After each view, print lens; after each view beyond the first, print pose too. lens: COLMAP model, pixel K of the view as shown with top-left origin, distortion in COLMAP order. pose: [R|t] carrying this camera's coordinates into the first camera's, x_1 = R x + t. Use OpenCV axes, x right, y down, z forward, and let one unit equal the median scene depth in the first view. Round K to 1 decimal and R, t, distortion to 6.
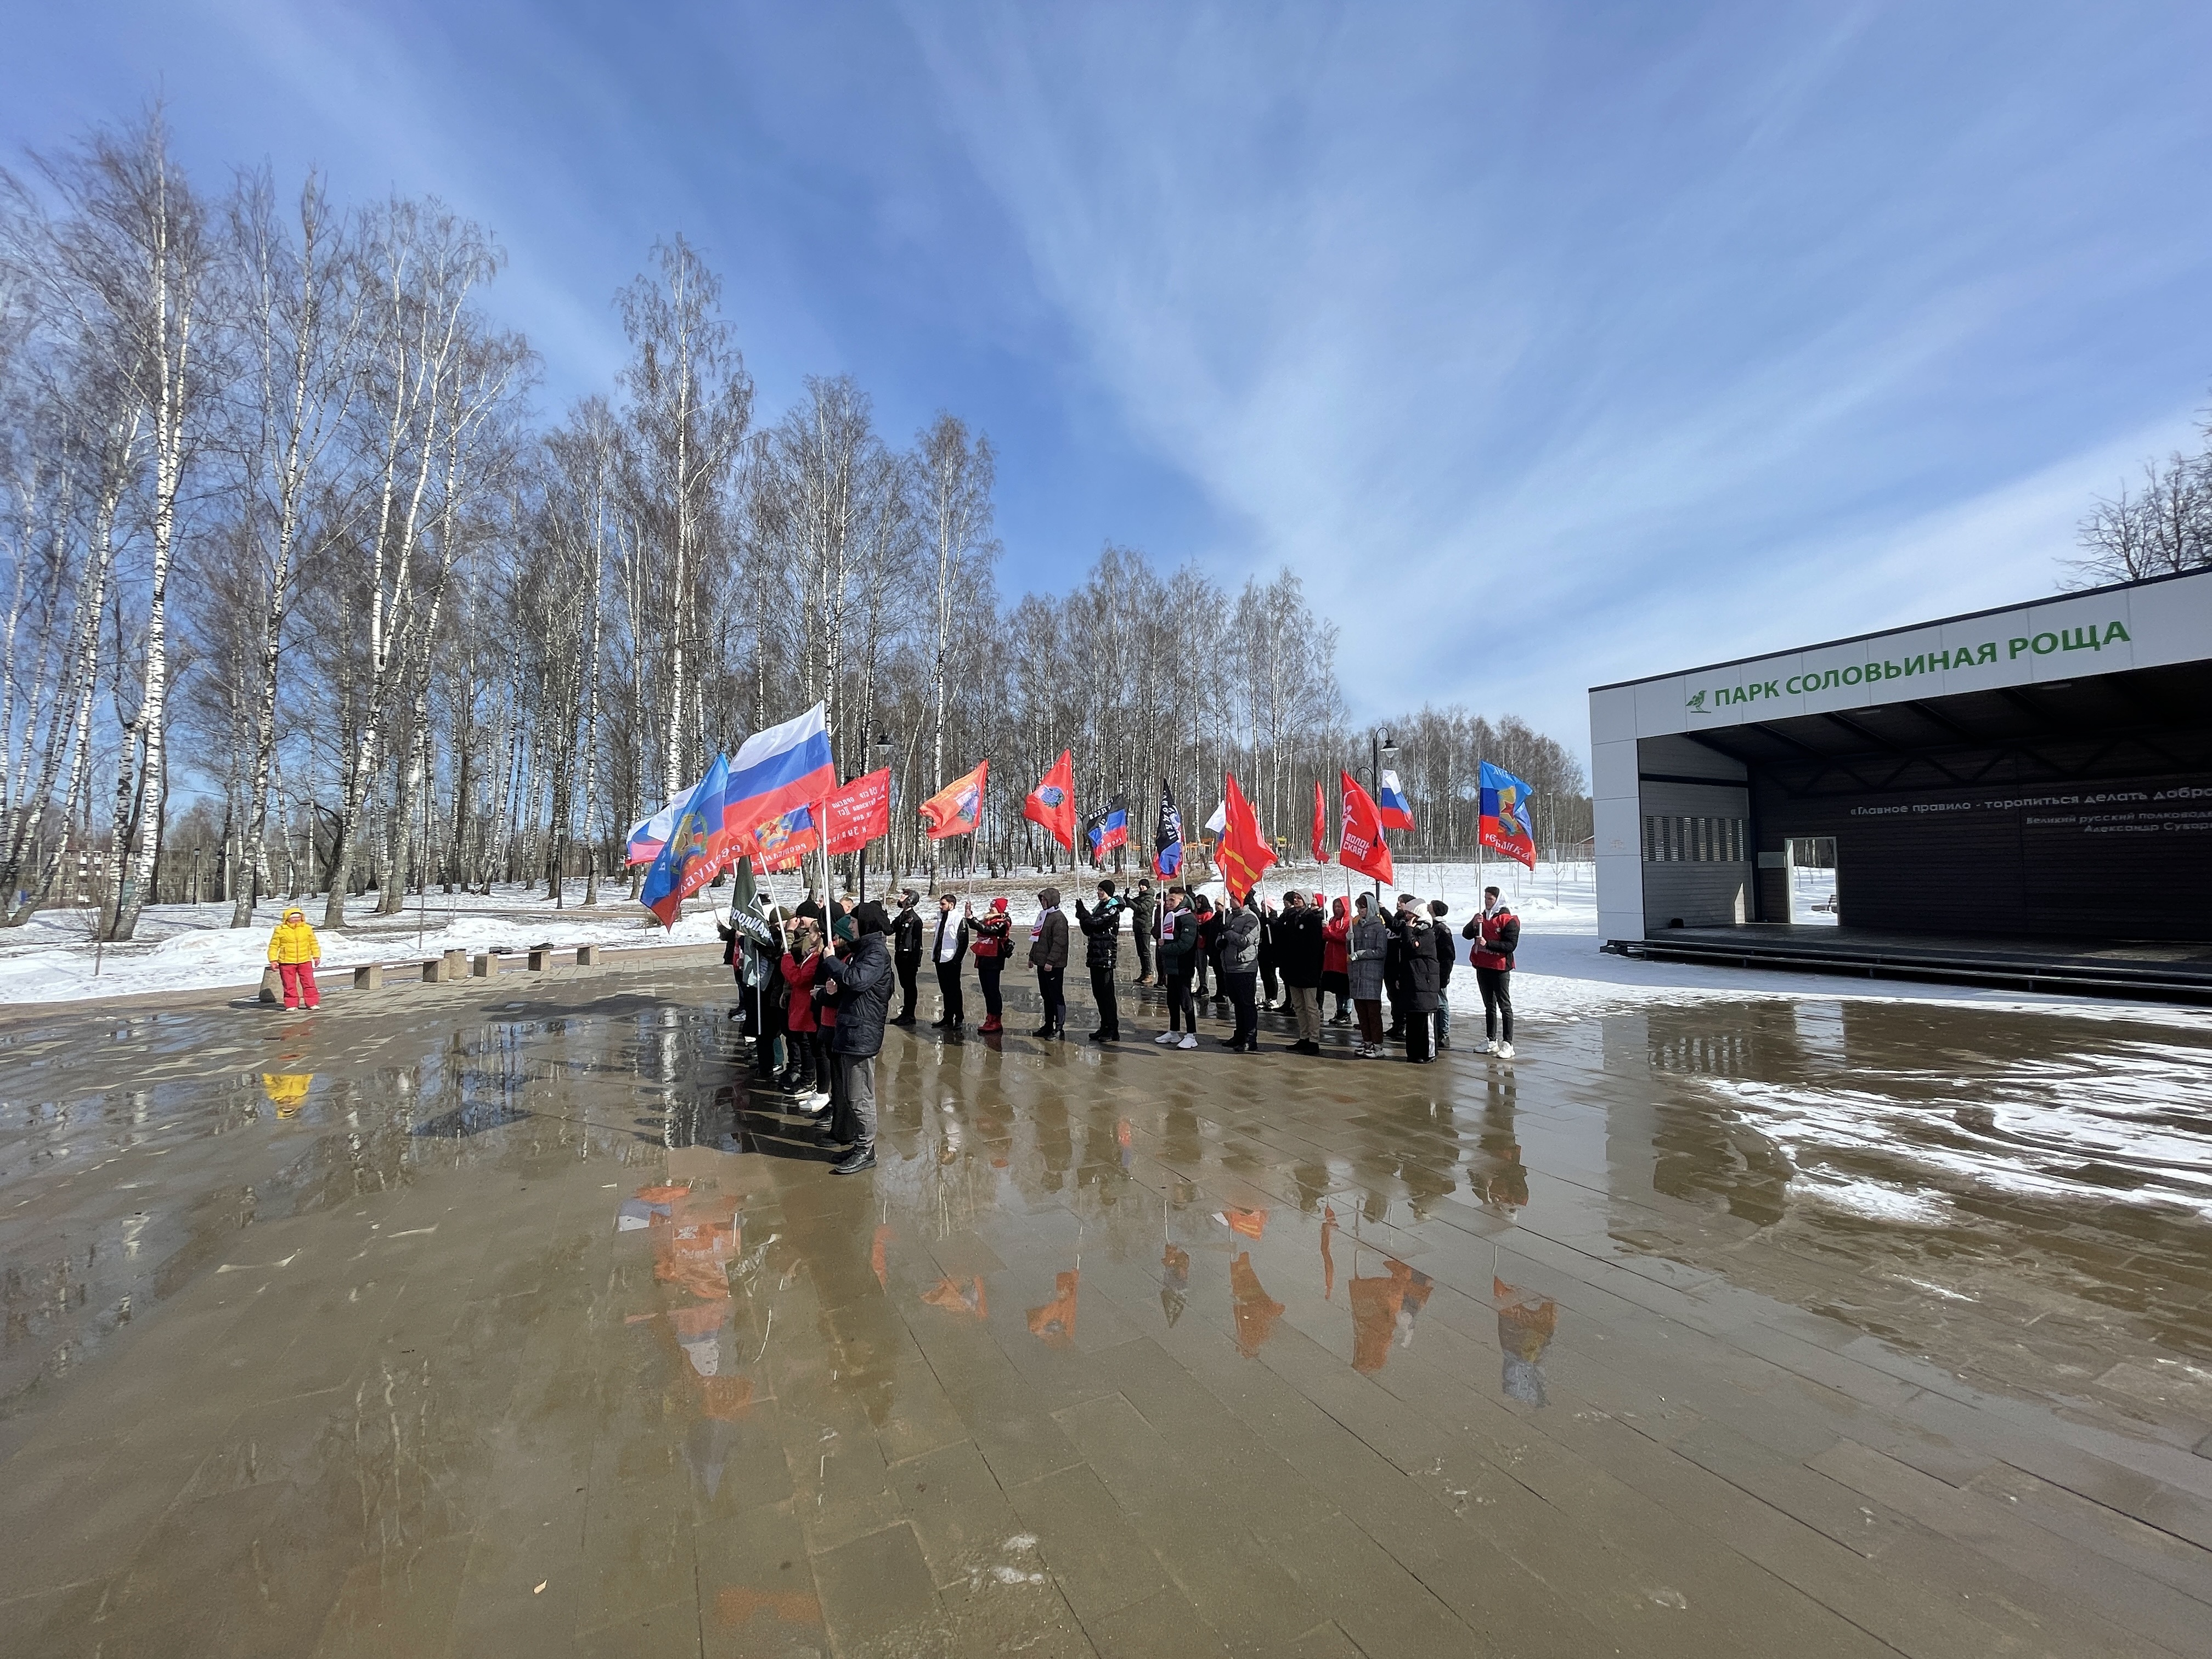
lens RADIAL K [[886.6, 0, 1104.1], [0, 886.6, 831.4], [0, 0, 1]] dist [-0.001487, -0.001554]
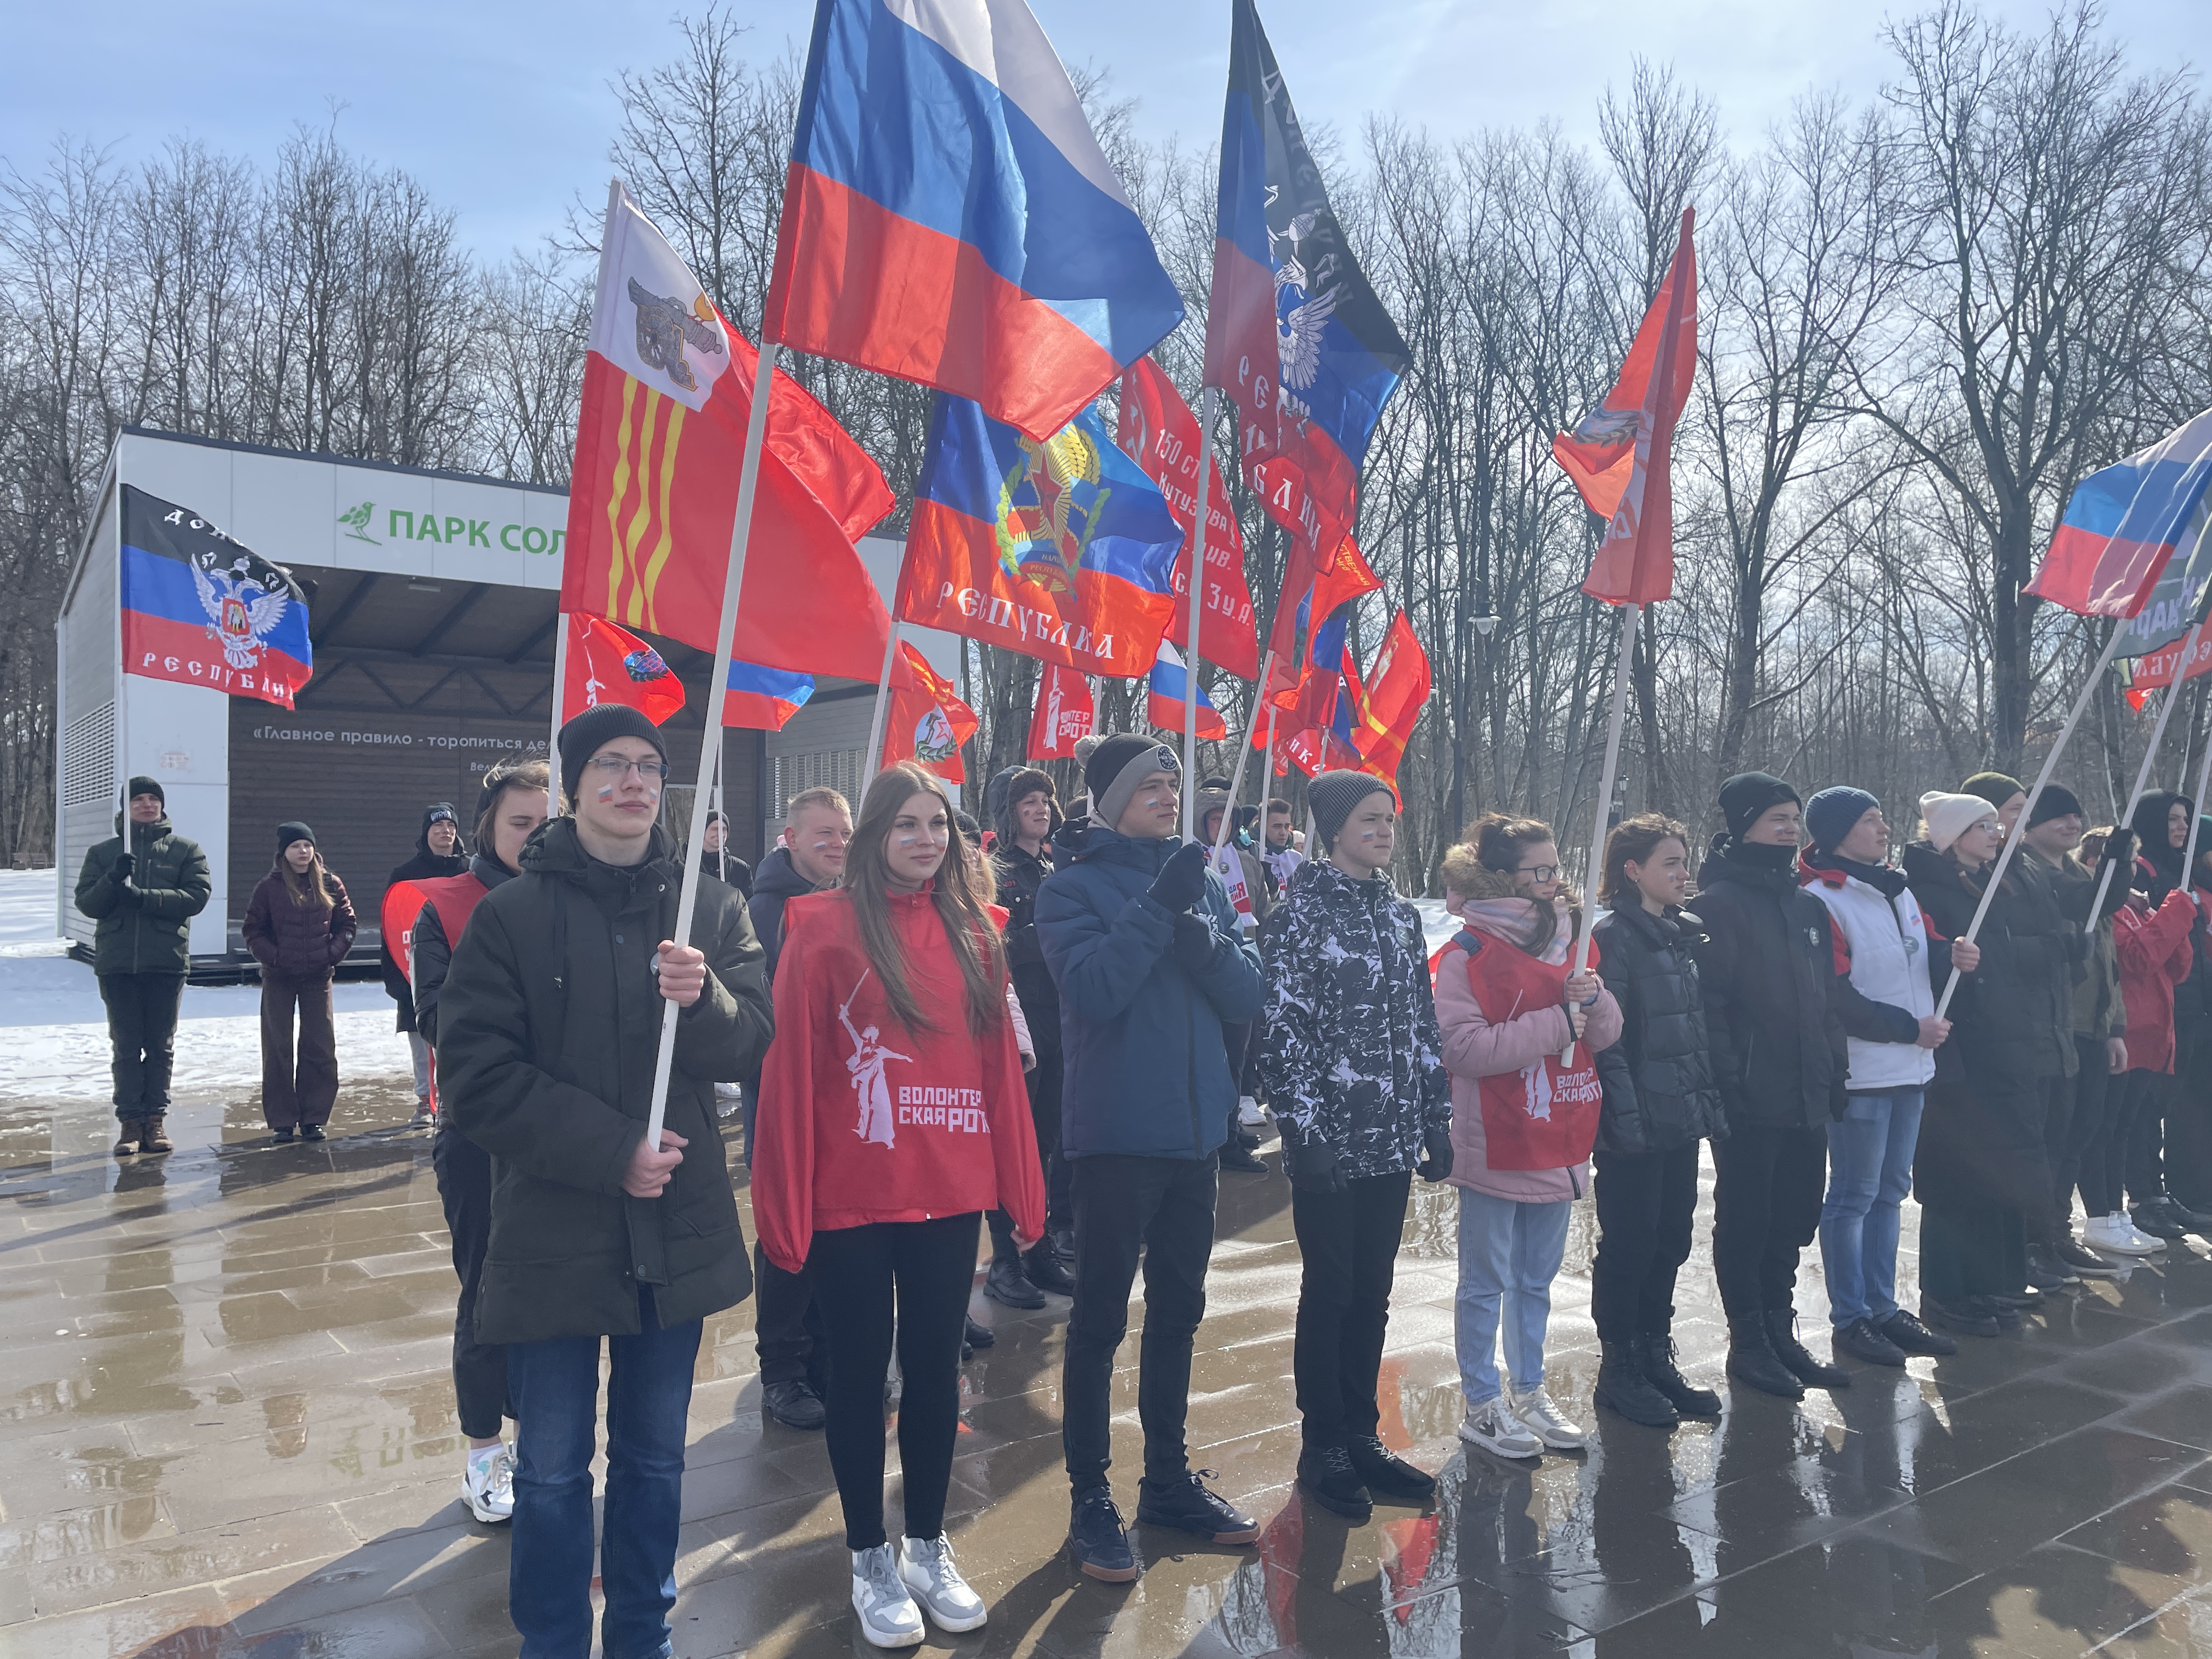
lens RADIAL K [[1658.4, 0, 1083.5], [0, 1658.4, 821.9], [0, 0, 1]] dist [0.091858, -0.111436]
pose [[-0.149279, 0.029375, 0.988359, -0.557098], [-0.046954, 0.998220, -0.036760, 0.078280], [-0.987680, -0.051895, -0.147634, 0.852078]]
